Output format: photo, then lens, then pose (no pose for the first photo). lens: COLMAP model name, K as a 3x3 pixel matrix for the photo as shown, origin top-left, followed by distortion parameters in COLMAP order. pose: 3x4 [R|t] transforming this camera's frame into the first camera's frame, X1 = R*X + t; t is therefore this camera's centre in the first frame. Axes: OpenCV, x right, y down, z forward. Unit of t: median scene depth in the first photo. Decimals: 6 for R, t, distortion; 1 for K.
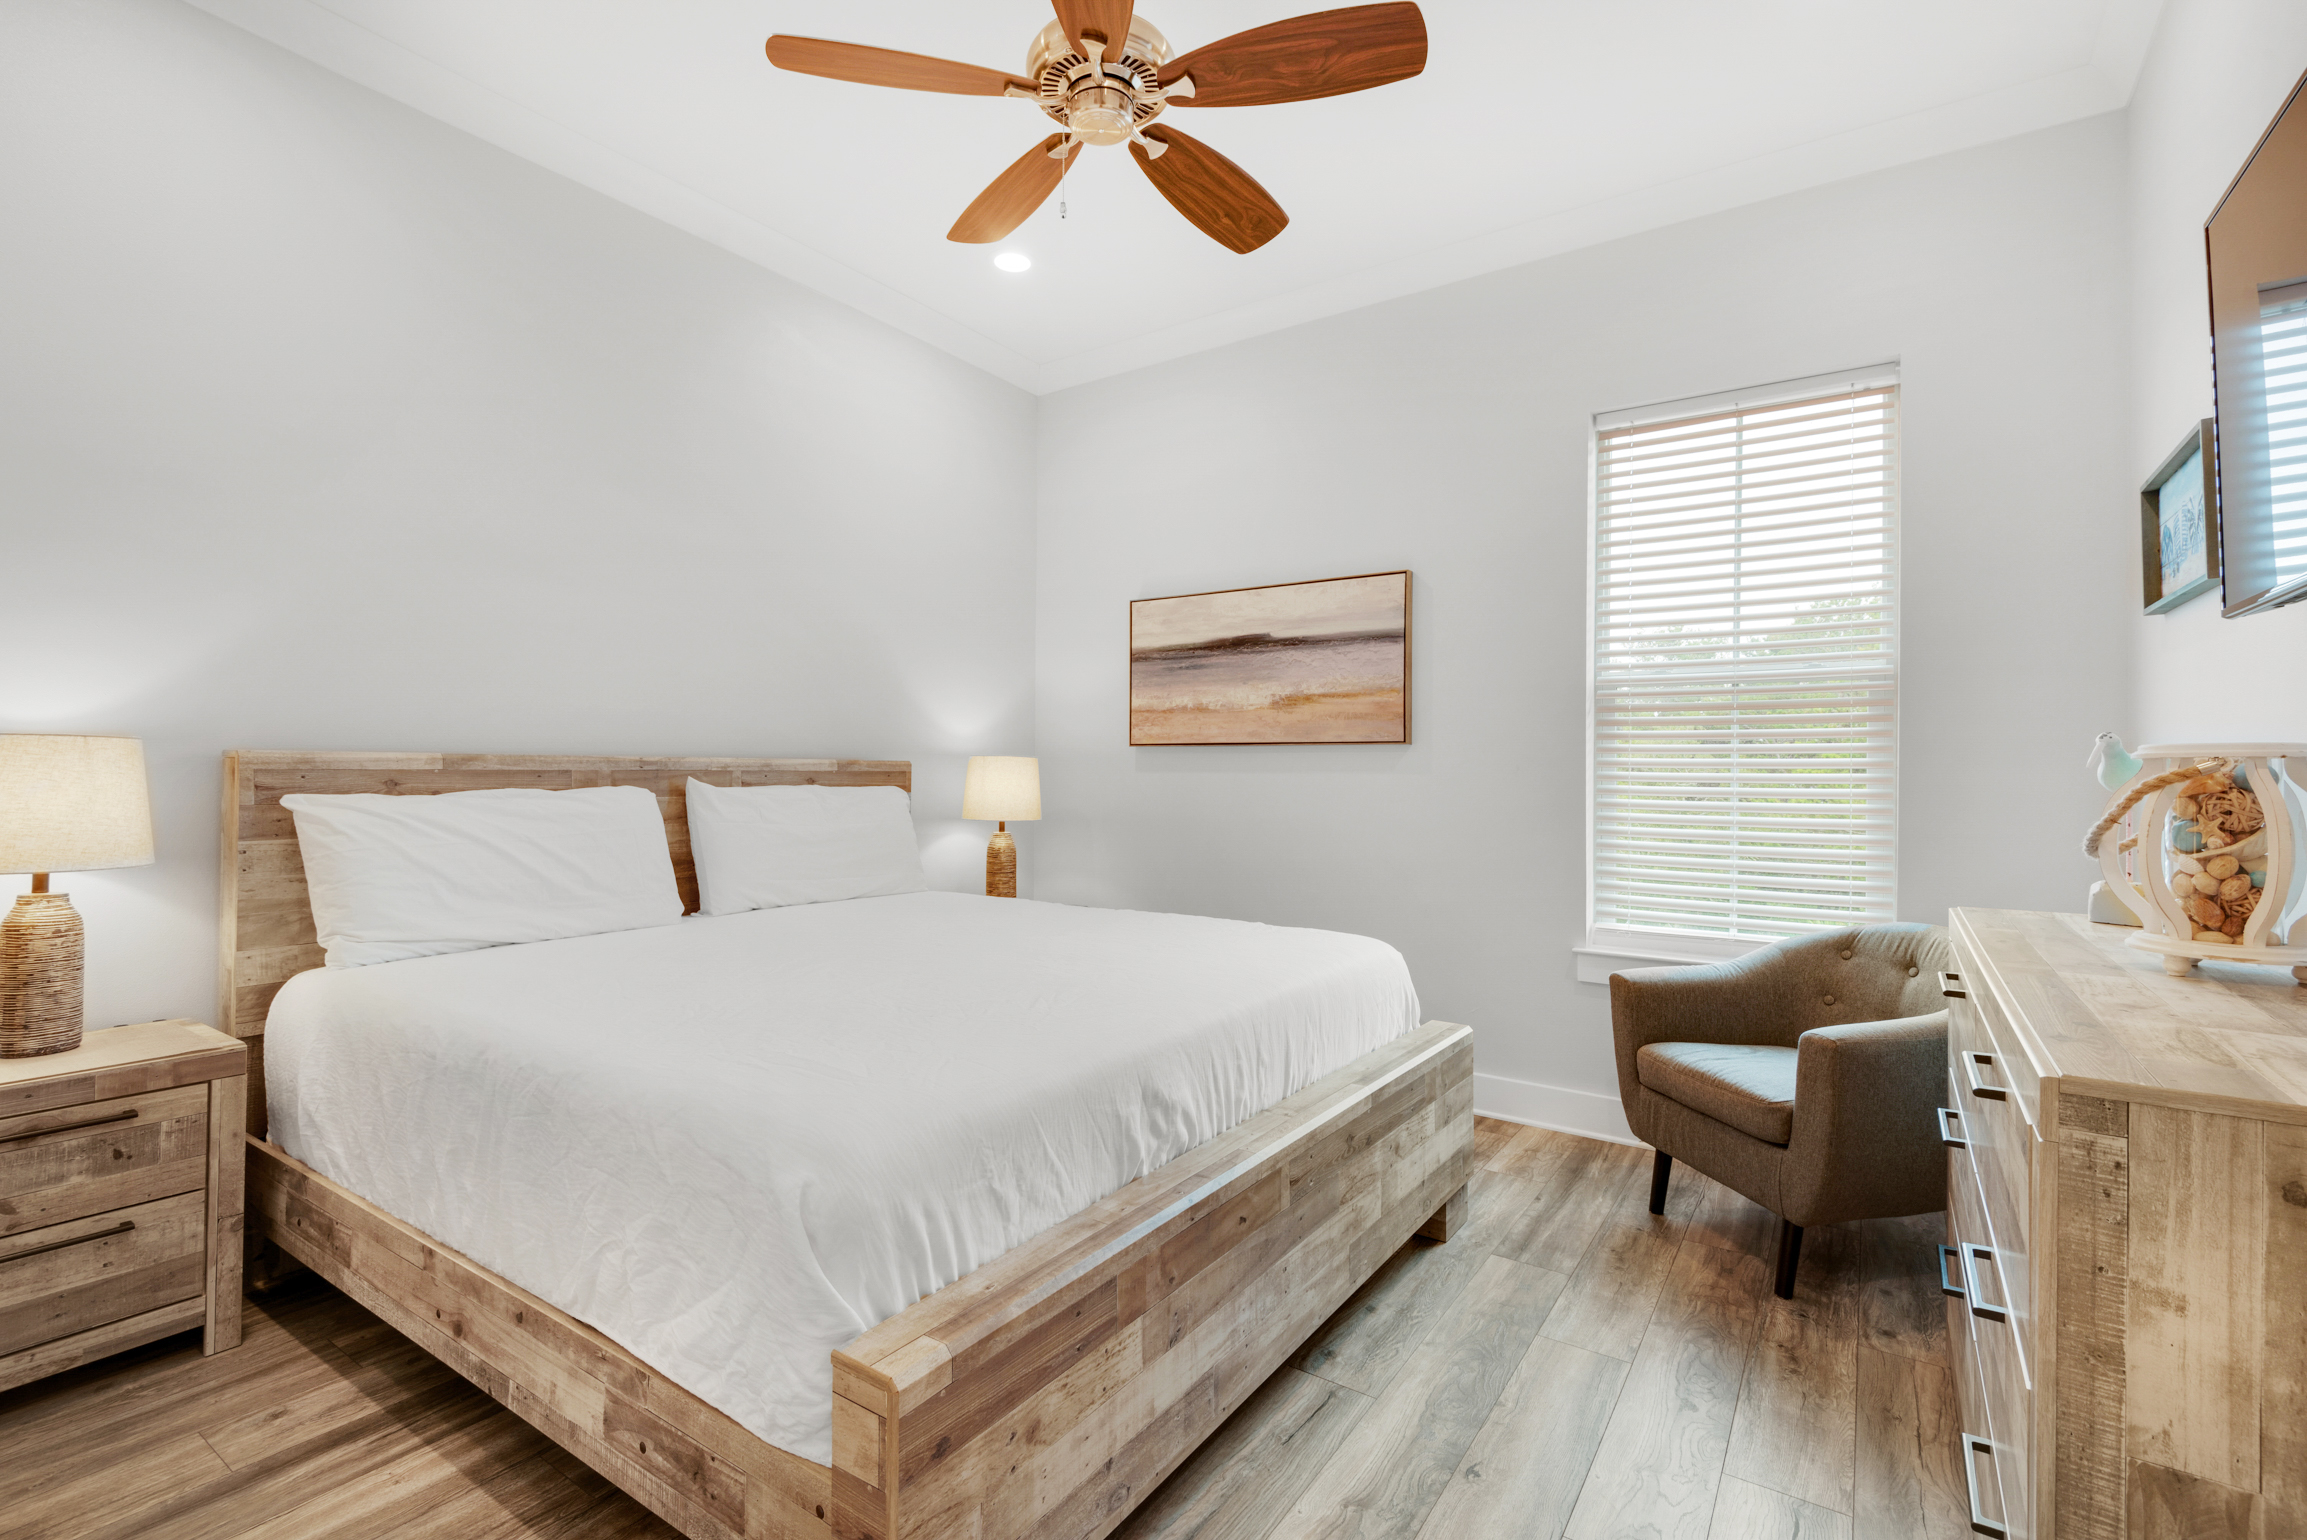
lens RADIAL K [[1048.5, 0, 1150.6], [0, 1048.5, 770.0], [0, 0, 1]] dist [0.021574, -0.001349]
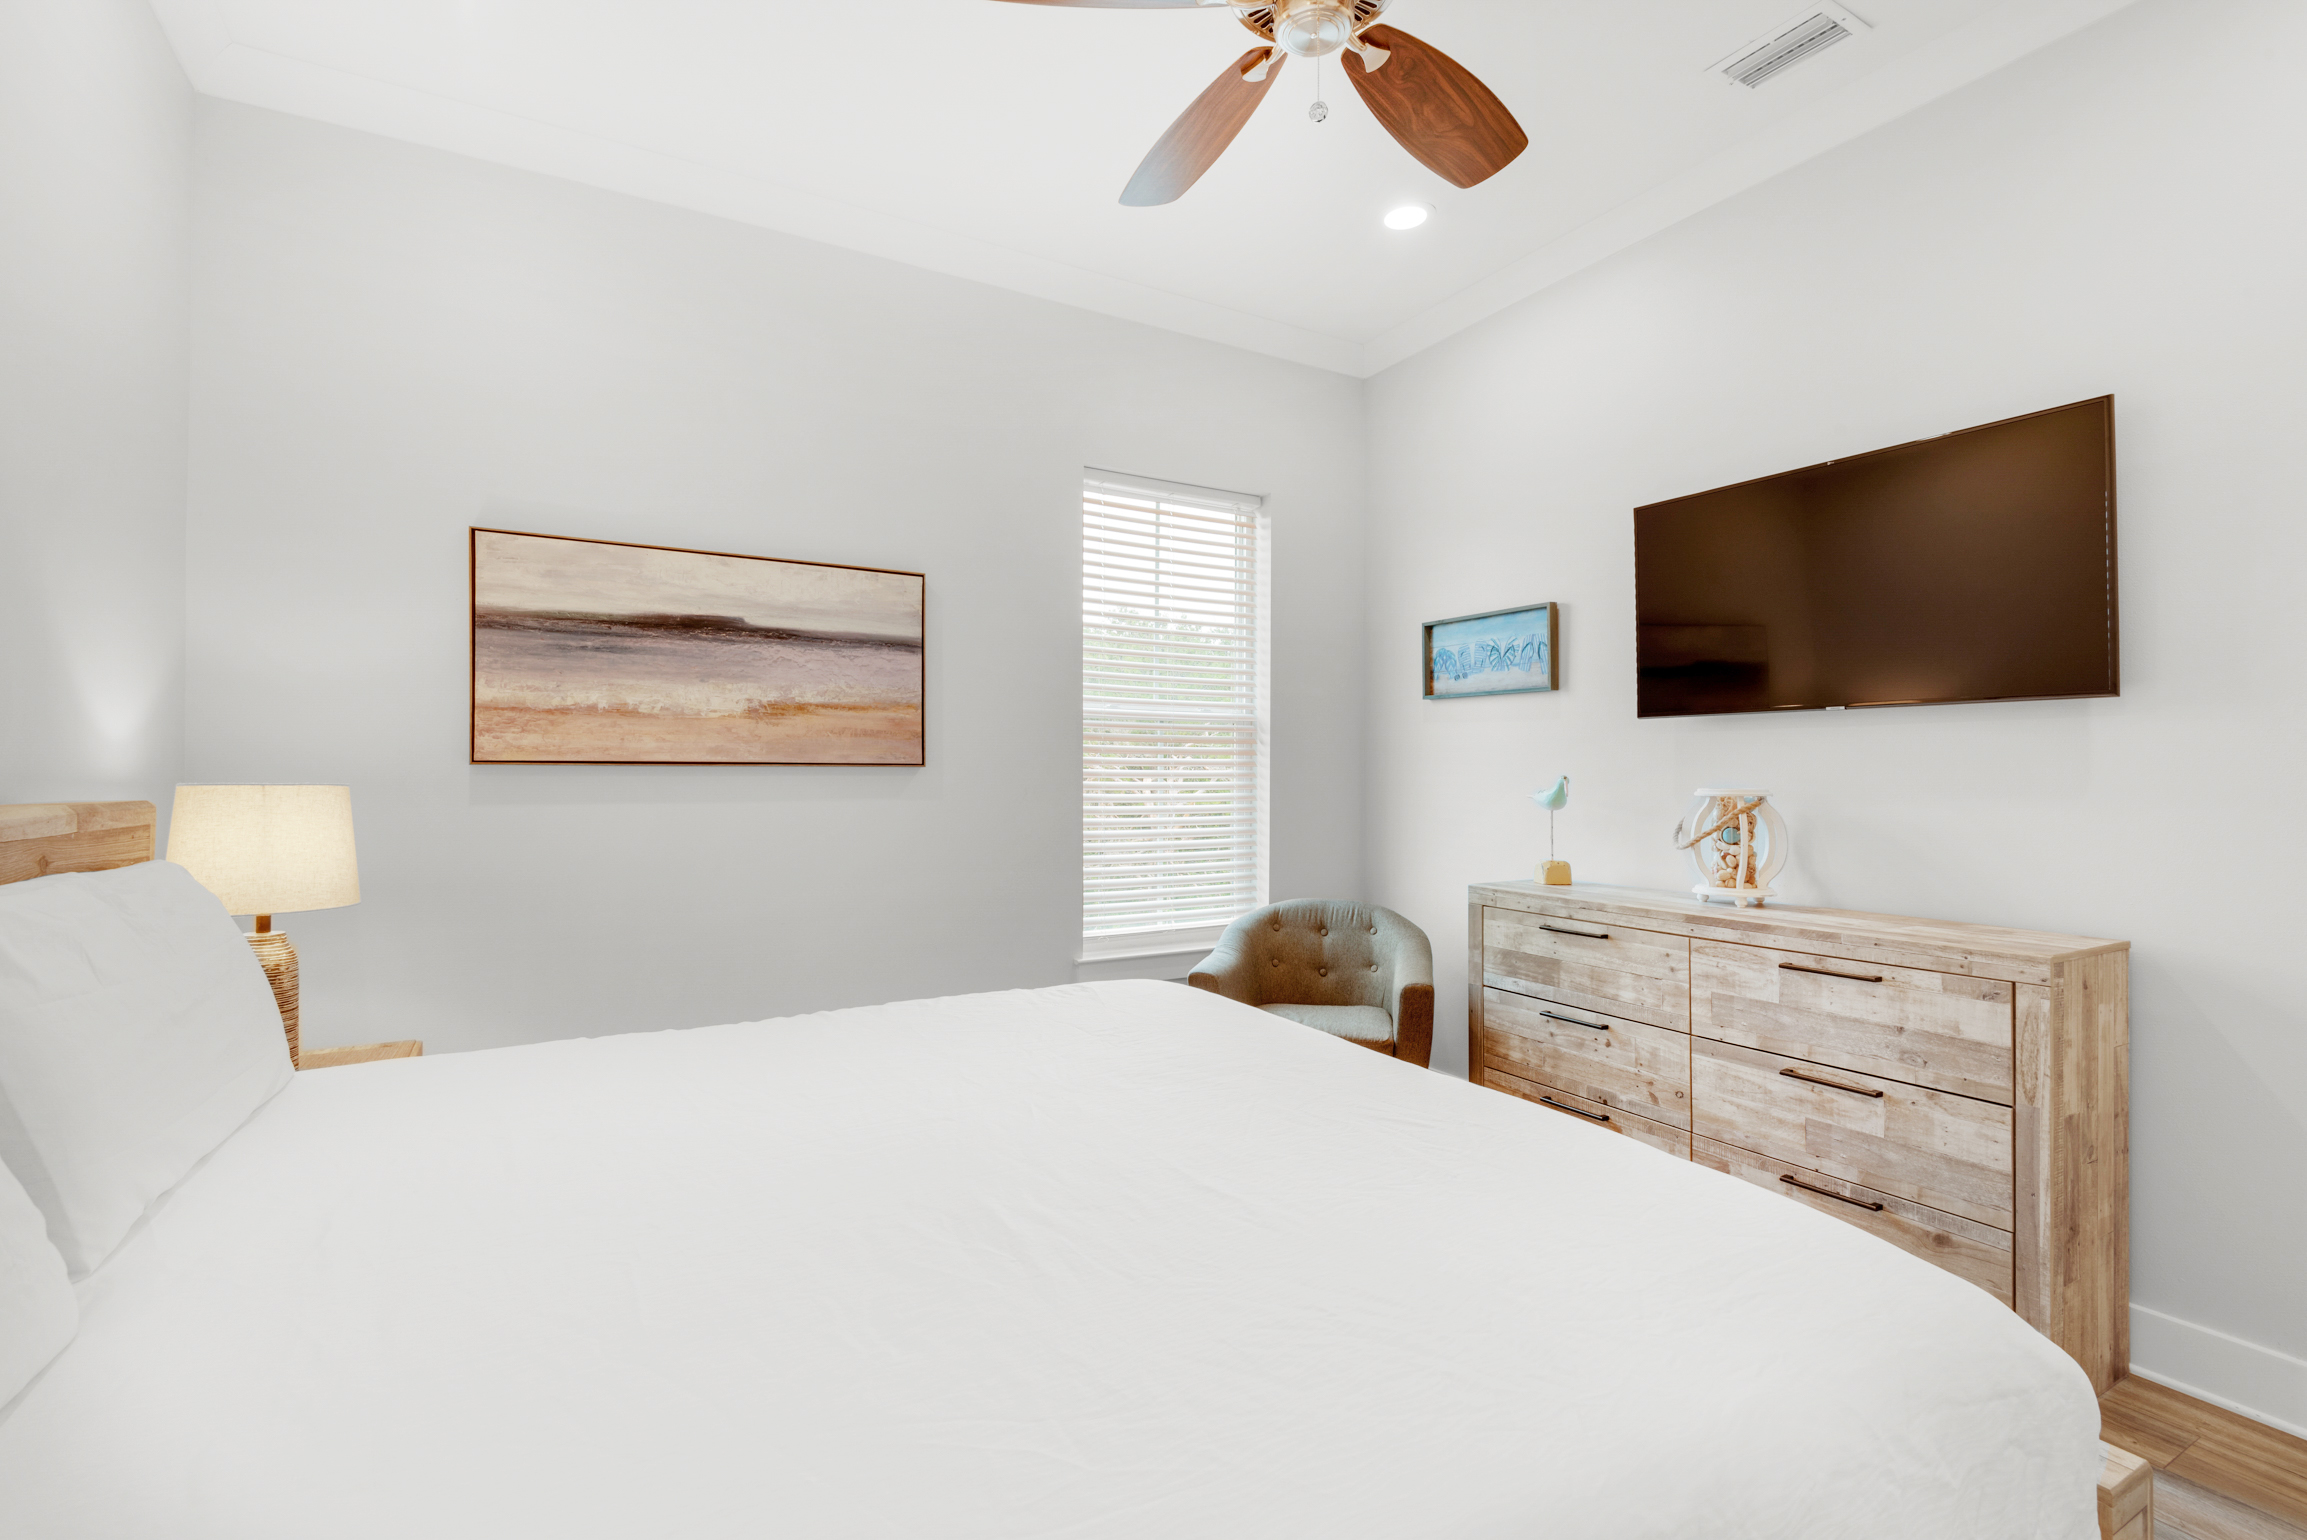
lens RADIAL K [[1048.5, 0, 1154.4], [0, 1048.5, 768.0], [0, 0, 1]] dist [0.021574, -0.001349]
pose [[0.412144, -0.006930, 0.911092, -0.458797], [-0.007345, 0.999913, 0.010928, -0.032533], [-0.911089, -0.011196, 0.412057, 0.413959]]
